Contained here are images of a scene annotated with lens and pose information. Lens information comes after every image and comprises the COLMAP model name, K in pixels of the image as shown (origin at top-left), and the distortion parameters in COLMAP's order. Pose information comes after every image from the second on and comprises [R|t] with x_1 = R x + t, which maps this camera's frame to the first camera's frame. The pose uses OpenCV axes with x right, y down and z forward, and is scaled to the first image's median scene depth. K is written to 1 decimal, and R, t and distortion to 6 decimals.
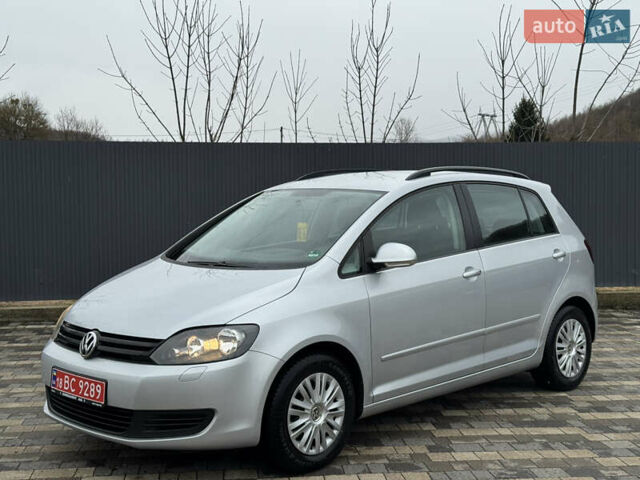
lens RADIAL K [[866.5, 0, 320.0], [0, 866.5, 240.0], [0, 0, 1]] dist [0.118221, -0.021651]
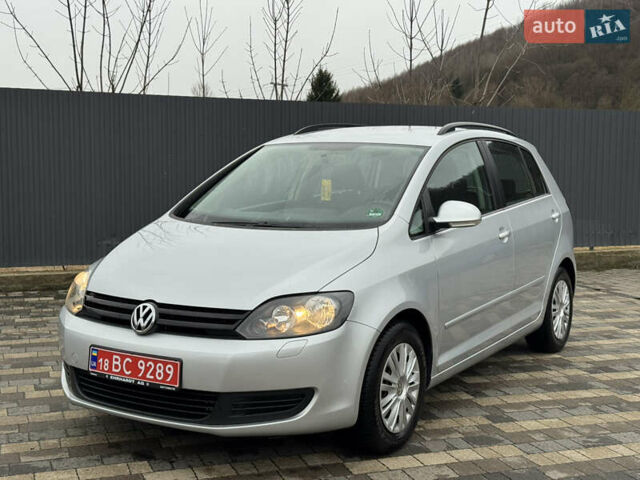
lens RADIAL K [[866.5, 0, 320.0], [0, 866.5, 240.0], [0, 0, 1]] dist [0.118221, -0.021651]
pose [[0.971766, -0.005516, 0.235884, -0.278620], [-0.003426, 0.999291, 0.037483, 0.010834], [-0.235923, -0.037233, 0.971058, 0.134276]]
